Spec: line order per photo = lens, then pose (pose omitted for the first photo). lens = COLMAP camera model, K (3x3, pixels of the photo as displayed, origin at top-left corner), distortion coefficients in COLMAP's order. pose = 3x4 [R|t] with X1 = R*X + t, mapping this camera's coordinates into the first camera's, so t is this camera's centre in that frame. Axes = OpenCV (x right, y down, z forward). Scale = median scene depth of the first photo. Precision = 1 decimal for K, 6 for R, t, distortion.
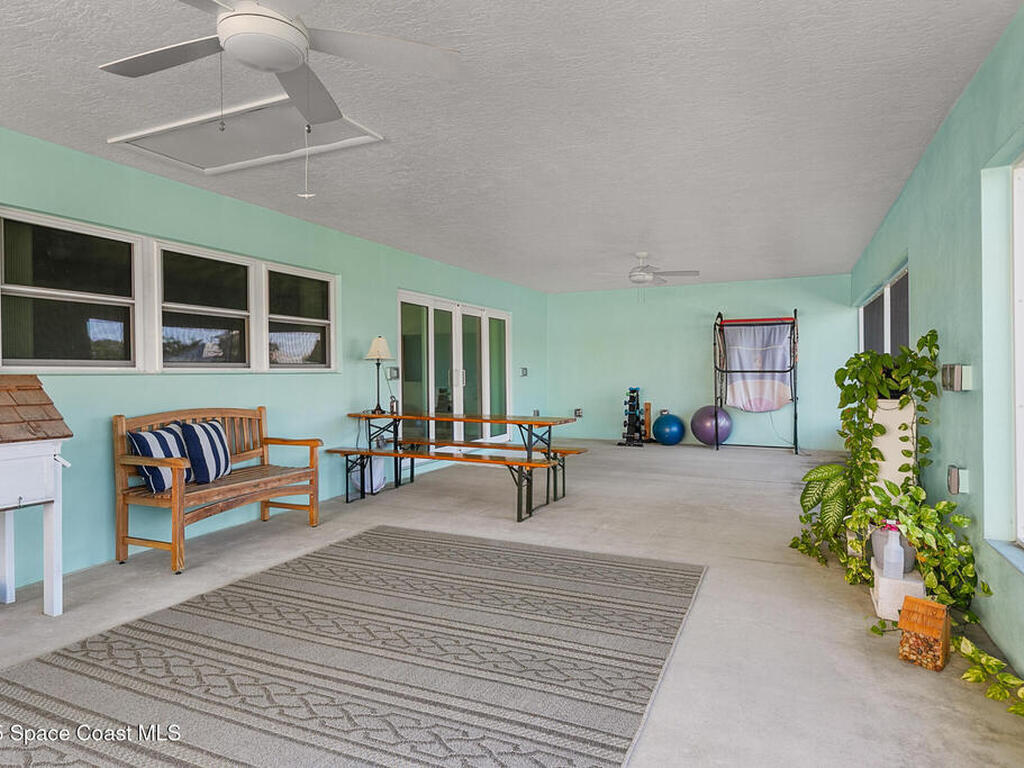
lens RADIAL K [[599.2, 0, 513.2], [0, 599.2, 379.9], [0, 0, 1]] dist [0.002777, 0.001187]
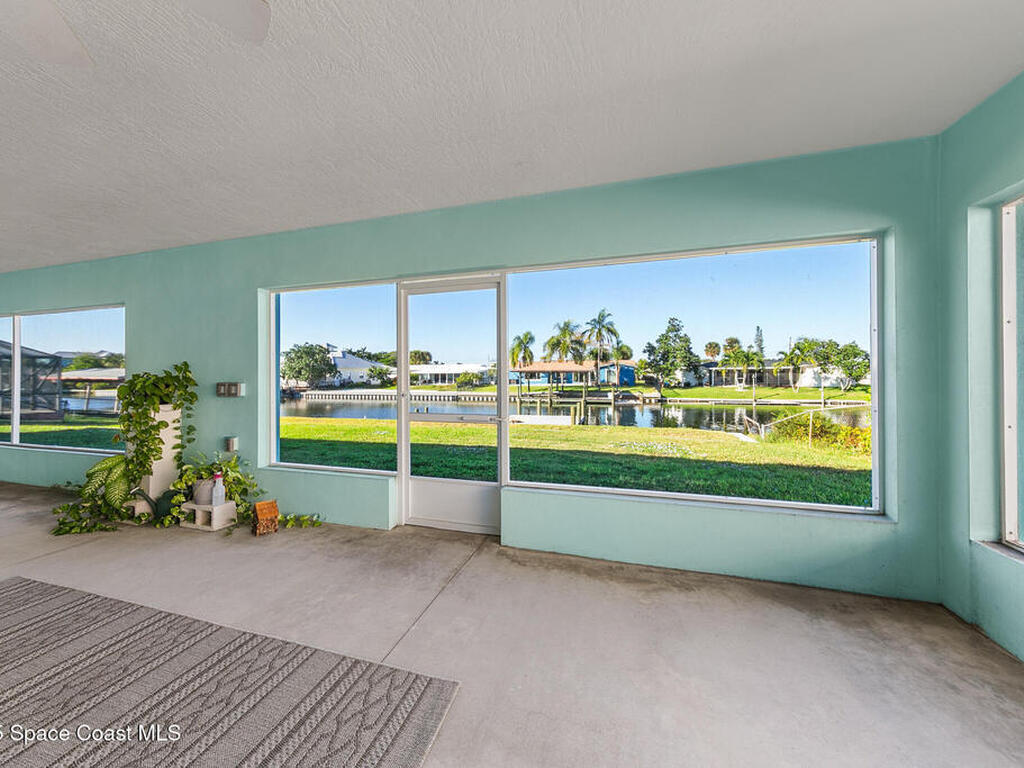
lens RADIAL K [[376.4, 0, 506.6], [0, 376.4, 379.8], [0, 0, 1]] dist [0.001698, 0.000014]
pose [[-0.134446, 0.007149, 0.990895, -0.576357], [0.017214, 0.999840, -0.004877, -0.014413], [-0.990771, 0.016401, -0.134548, 0.321177]]
